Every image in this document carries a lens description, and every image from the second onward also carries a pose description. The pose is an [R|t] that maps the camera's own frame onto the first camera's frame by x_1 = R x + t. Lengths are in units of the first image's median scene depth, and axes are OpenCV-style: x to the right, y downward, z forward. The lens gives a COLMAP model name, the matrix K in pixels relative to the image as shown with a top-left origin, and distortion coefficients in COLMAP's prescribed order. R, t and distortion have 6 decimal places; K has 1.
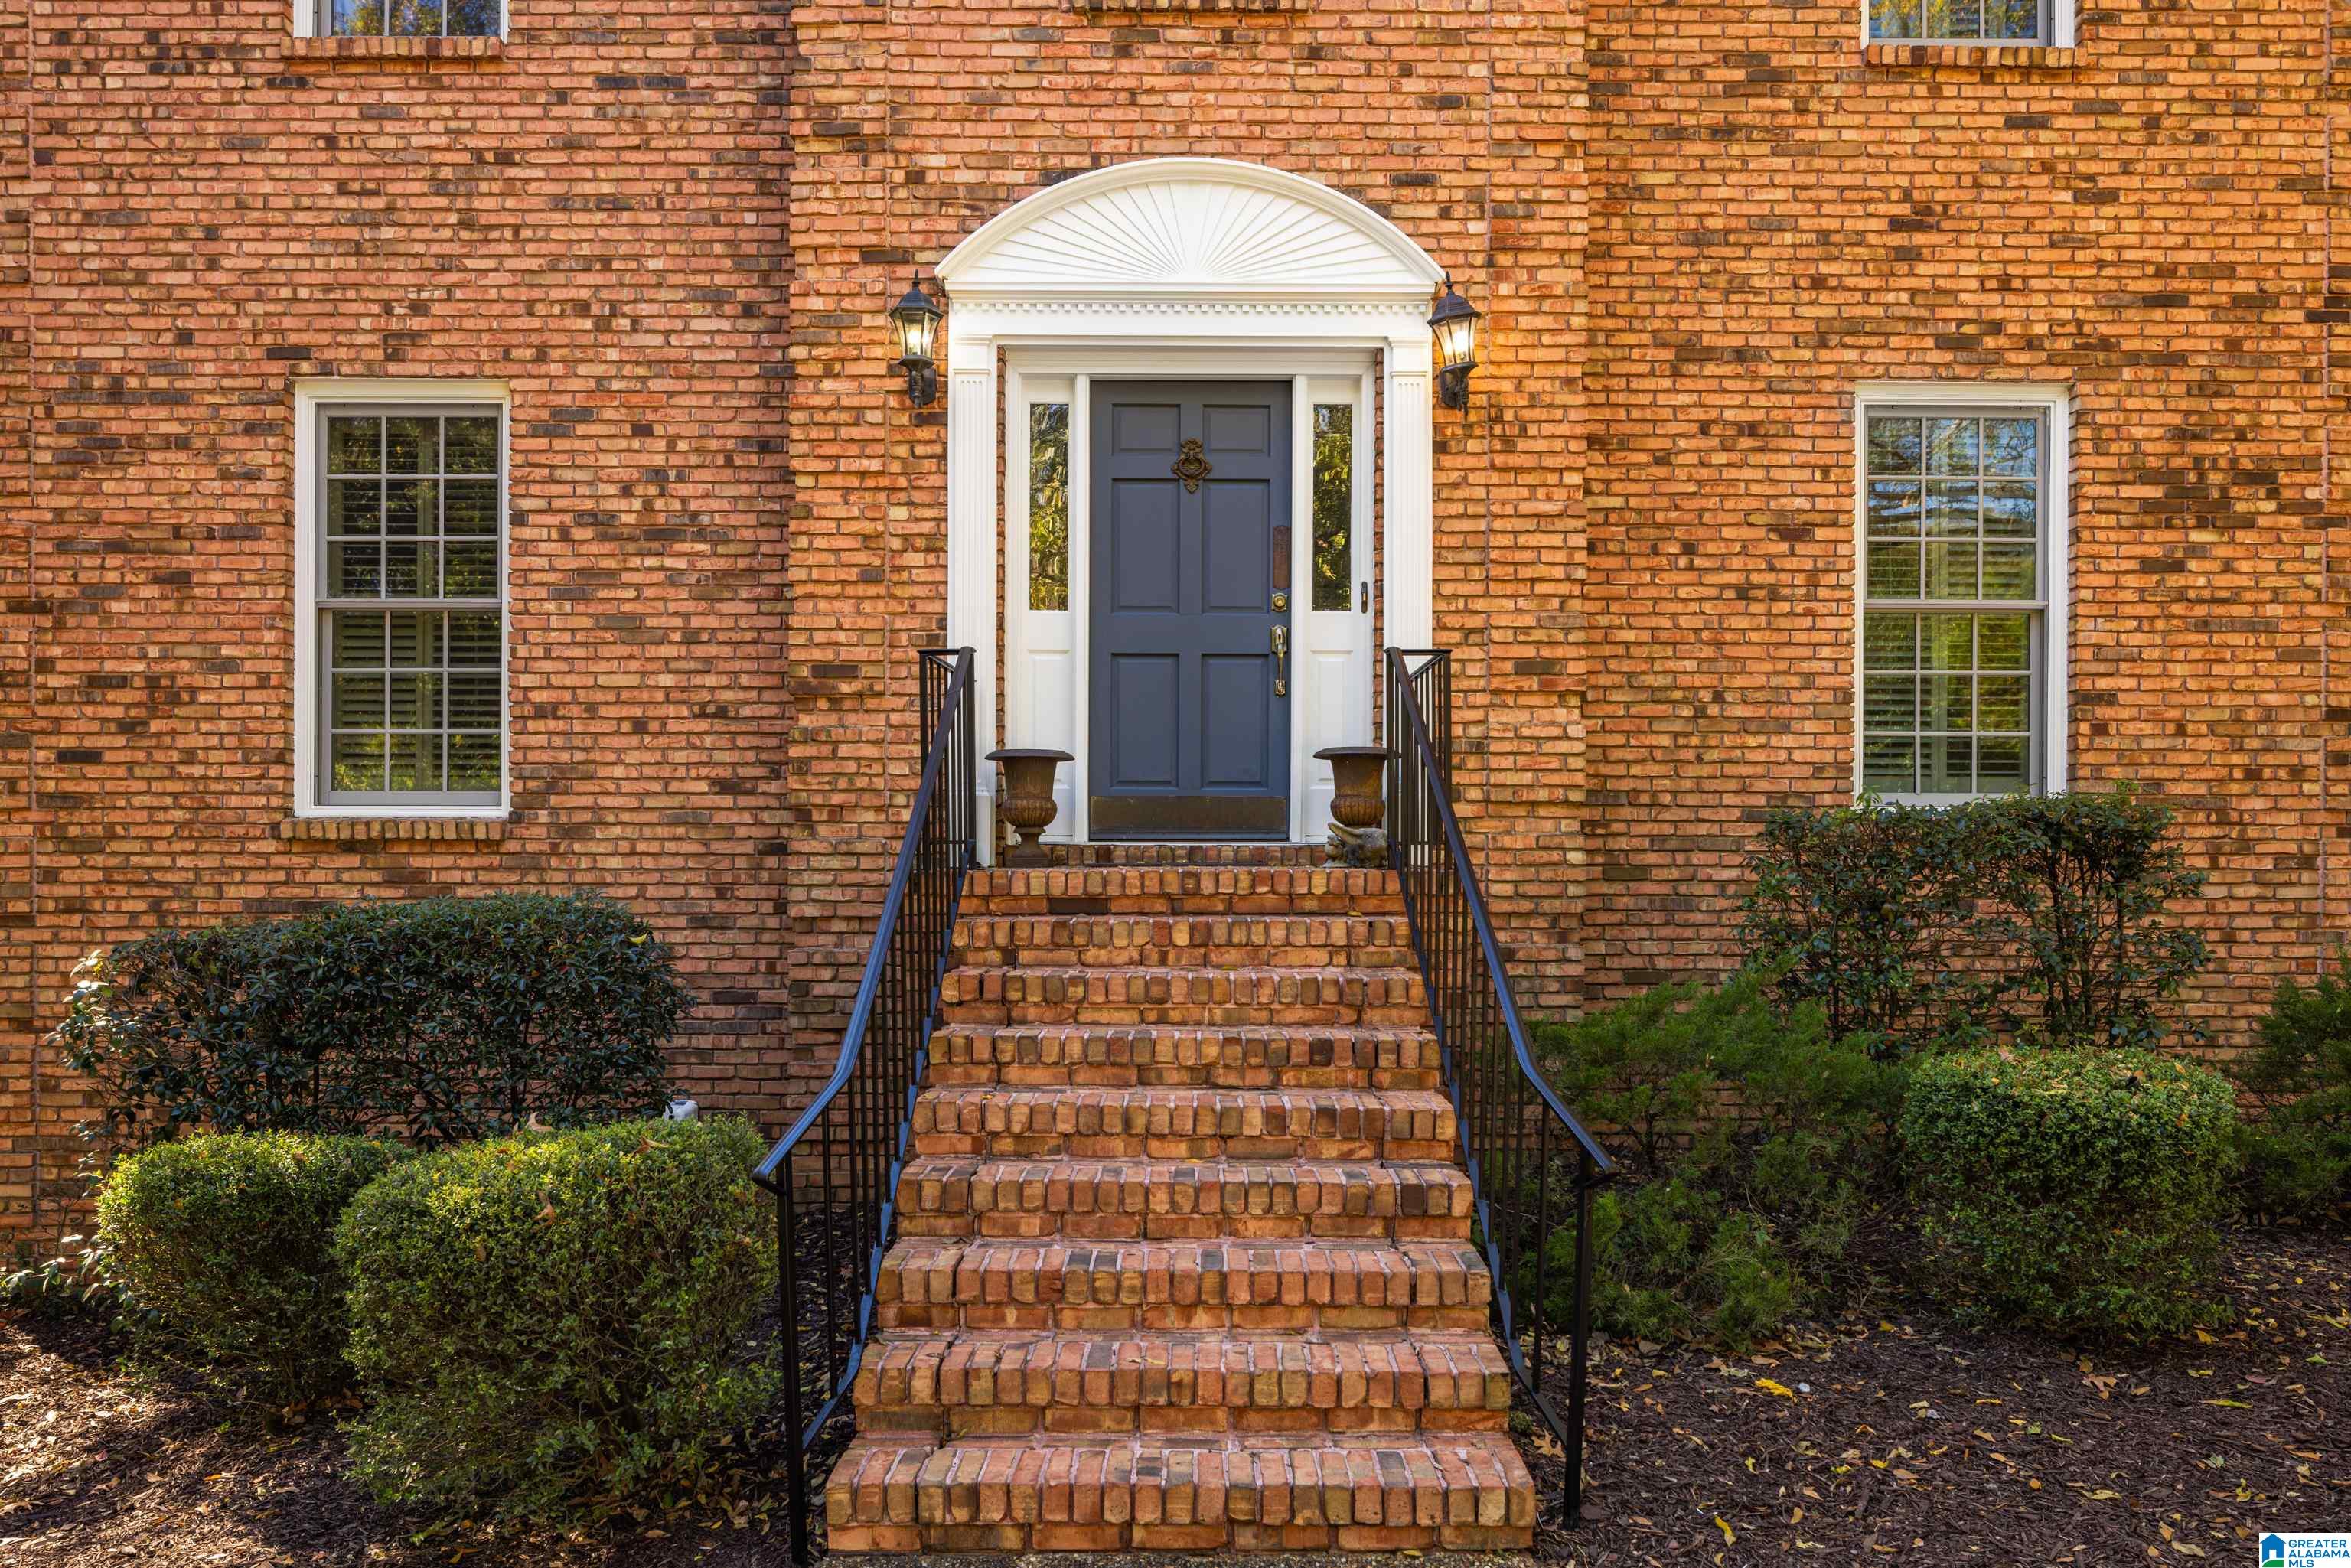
lens RADIAL K [[1688.3, 0, 1177.0], [0, 1688.3, 675.9], [0, 0, 1]] dist [-0.004782, -0.001820]
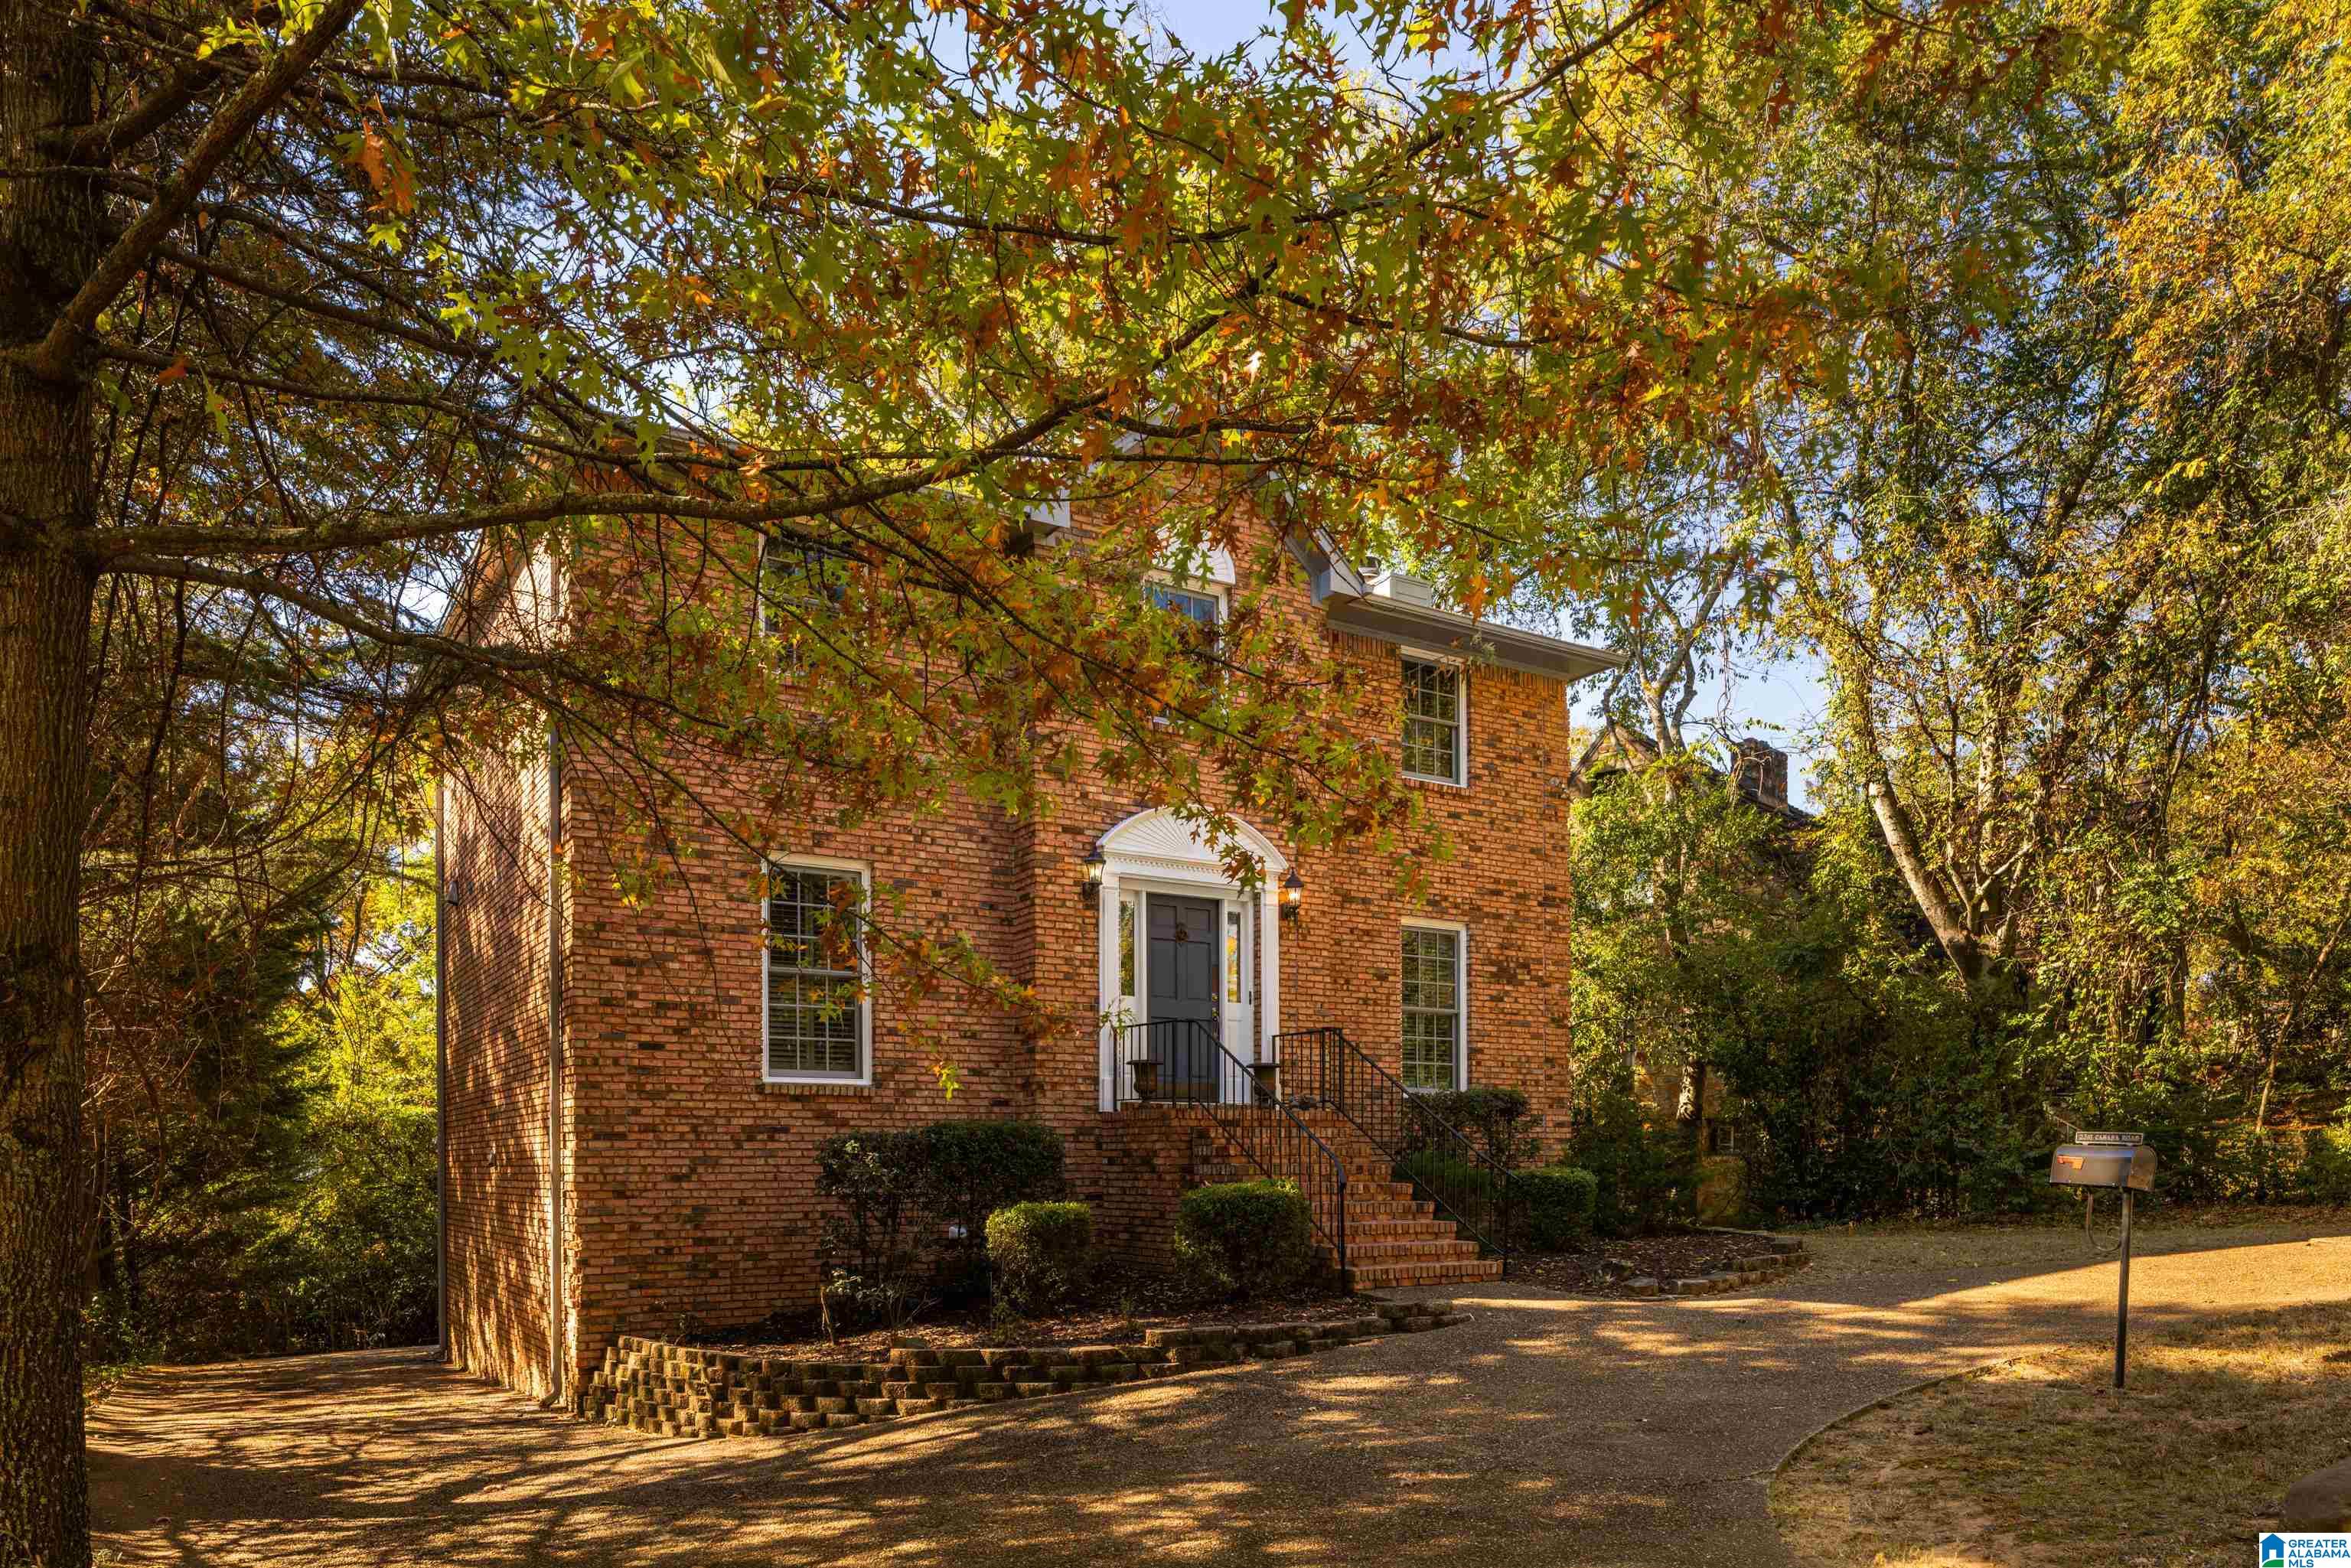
lens RADIAL K [[1688.3, 0, 1177.0], [0, 1688.3, 675.9], [0, 0, 1]] dist [-0.004782, -0.001820]
pose [[0.846204, 0.147378, 0.512073, -1.185814], [-0.054907, 0.979992, -0.191313, -0.028869], [-0.530023, 0.133774, 0.837365, -0.933727]]
